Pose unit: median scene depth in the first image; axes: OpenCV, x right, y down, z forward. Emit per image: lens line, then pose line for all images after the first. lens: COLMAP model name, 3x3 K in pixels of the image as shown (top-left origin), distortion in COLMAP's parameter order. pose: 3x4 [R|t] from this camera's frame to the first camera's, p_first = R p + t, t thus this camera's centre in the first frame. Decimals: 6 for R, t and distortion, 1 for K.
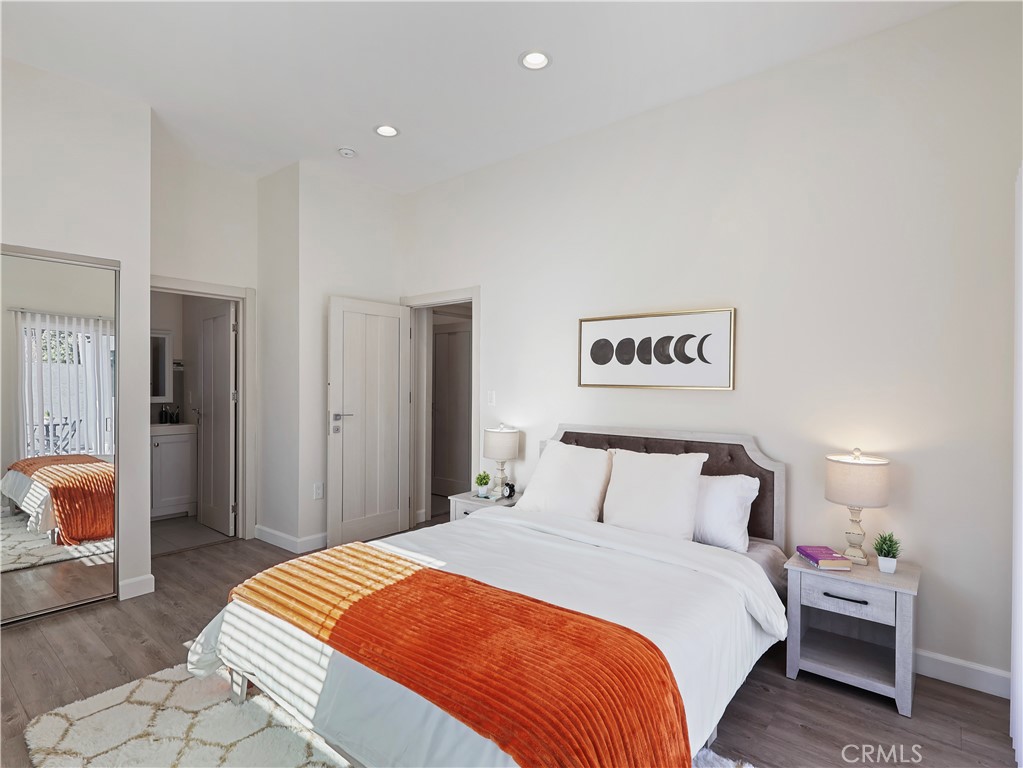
lens RADIAL K [[539.6, 0, 518.2], [0, 539.6, 377.3], [0, 0, 1]] dist [-0.003184, 0.003971]
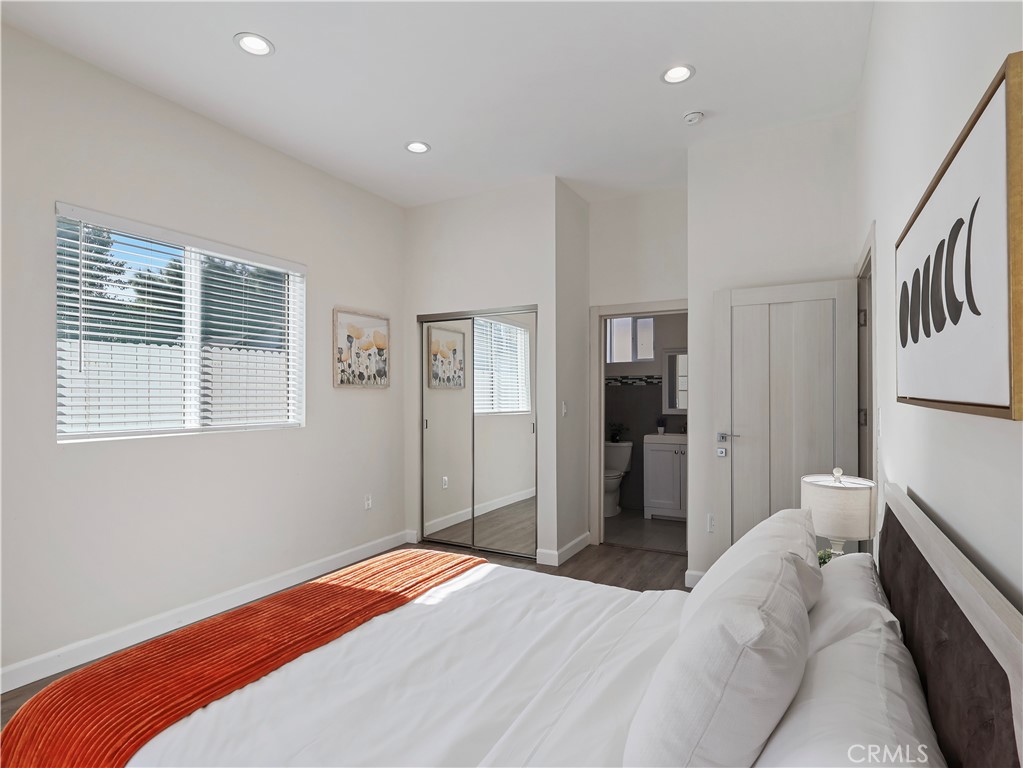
lens RADIAL K [[539.6, 0, 513.5], [0, 539.6, 387.0], [0, 0, 1]] dist [-0.003184, 0.003971]
pose [[0.187803, -0.021633, -0.981968, 0.507522], [0.015464, 0.999699, -0.019066, 0.009978], [0.982085, -0.011604, 0.188081, 0.658070]]
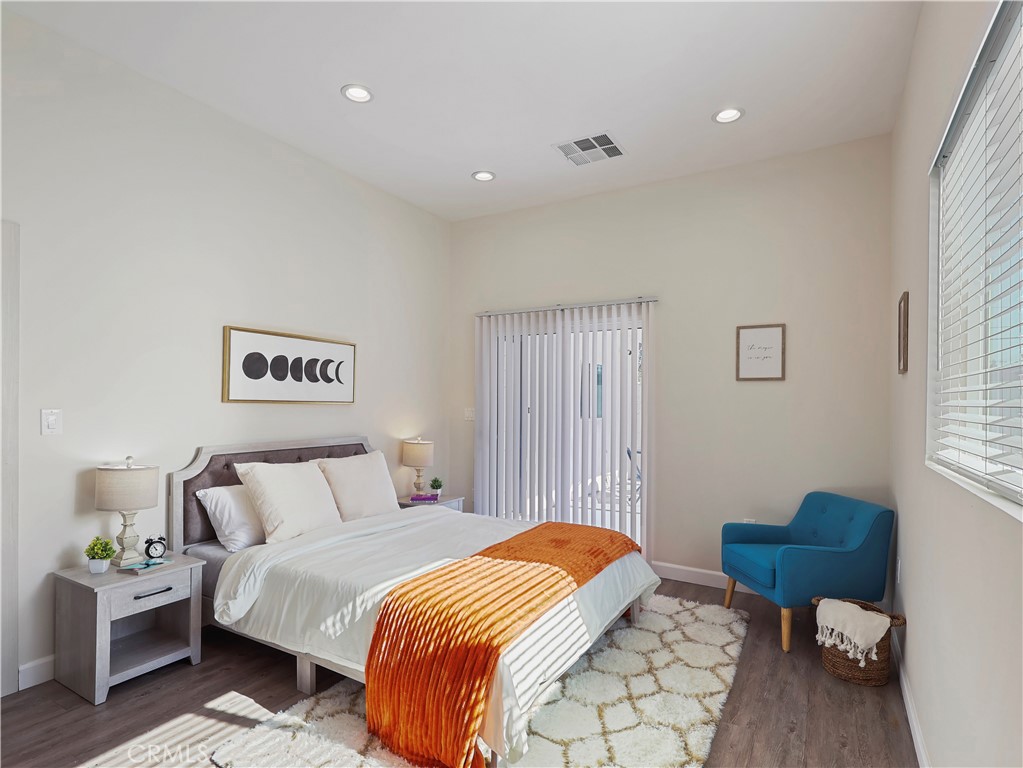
lens RADIAL K [[539.6, 0, 507.6], [0, 539.6, 401.4], [0, 0, 1]] dist [-0.003184, 0.003971]
pose [[-0.147507, -0.008707, 0.989023, -0.885563], [-0.024936, 0.999676, 0.005082, 0.000013], [-0.988747, -0.023913, -0.147676, 0.720049]]
